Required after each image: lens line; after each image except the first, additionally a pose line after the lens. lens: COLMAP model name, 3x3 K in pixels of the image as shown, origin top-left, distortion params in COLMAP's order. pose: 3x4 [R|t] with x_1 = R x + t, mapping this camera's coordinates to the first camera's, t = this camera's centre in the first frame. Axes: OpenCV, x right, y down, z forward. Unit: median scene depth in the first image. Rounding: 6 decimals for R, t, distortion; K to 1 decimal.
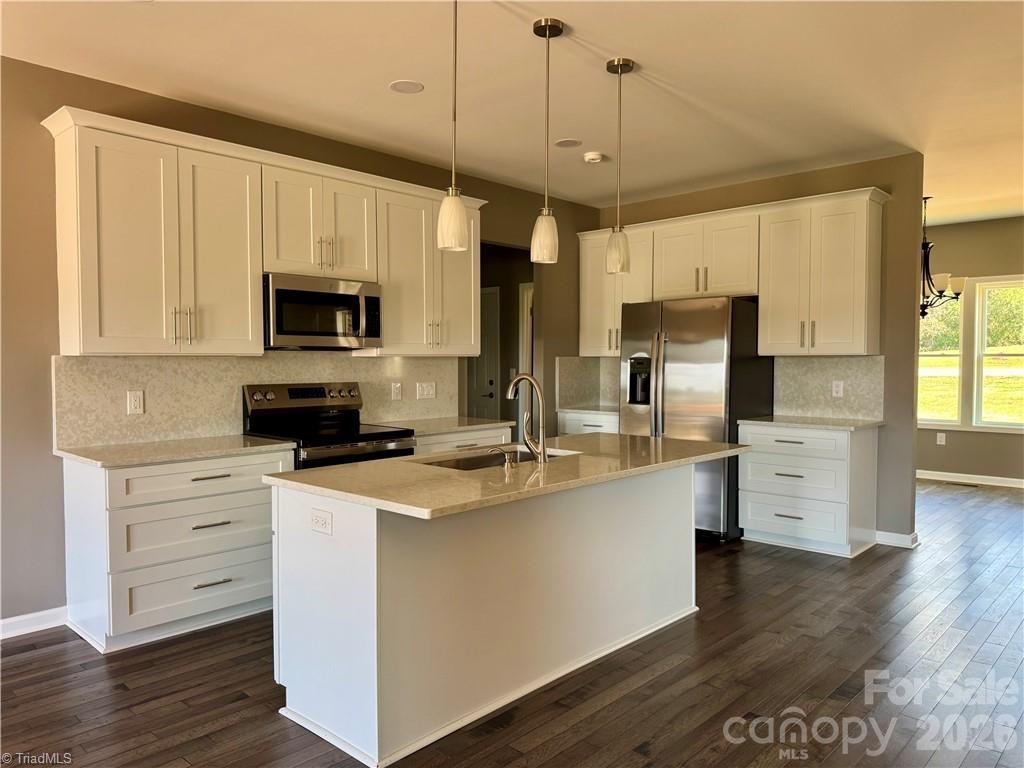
lens RADIAL K [[728.1, 0, 511.2], [0, 728.1, 384.6], [0, 0, 1]] dist [0.038243, -0.026991]
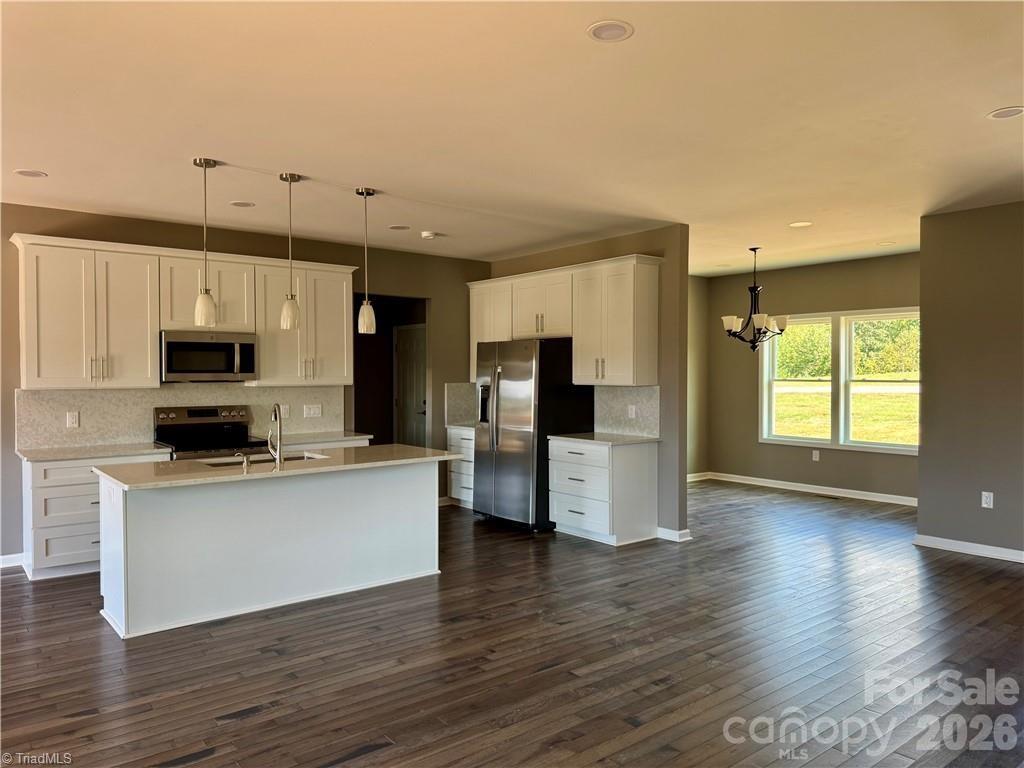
lens RADIAL K [[728.1, 0, 512.2], [0, 728.1, 380.5], [0, 0, 1]] dist [0.038243, -0.026991]
pose [[0.989593, 0.000819, -0.143892, 0.469285], [-0.004361, 0.999695, -0.024304, -0.017983], [0.143828, 0.024679, 0.989295, -0.282010]]
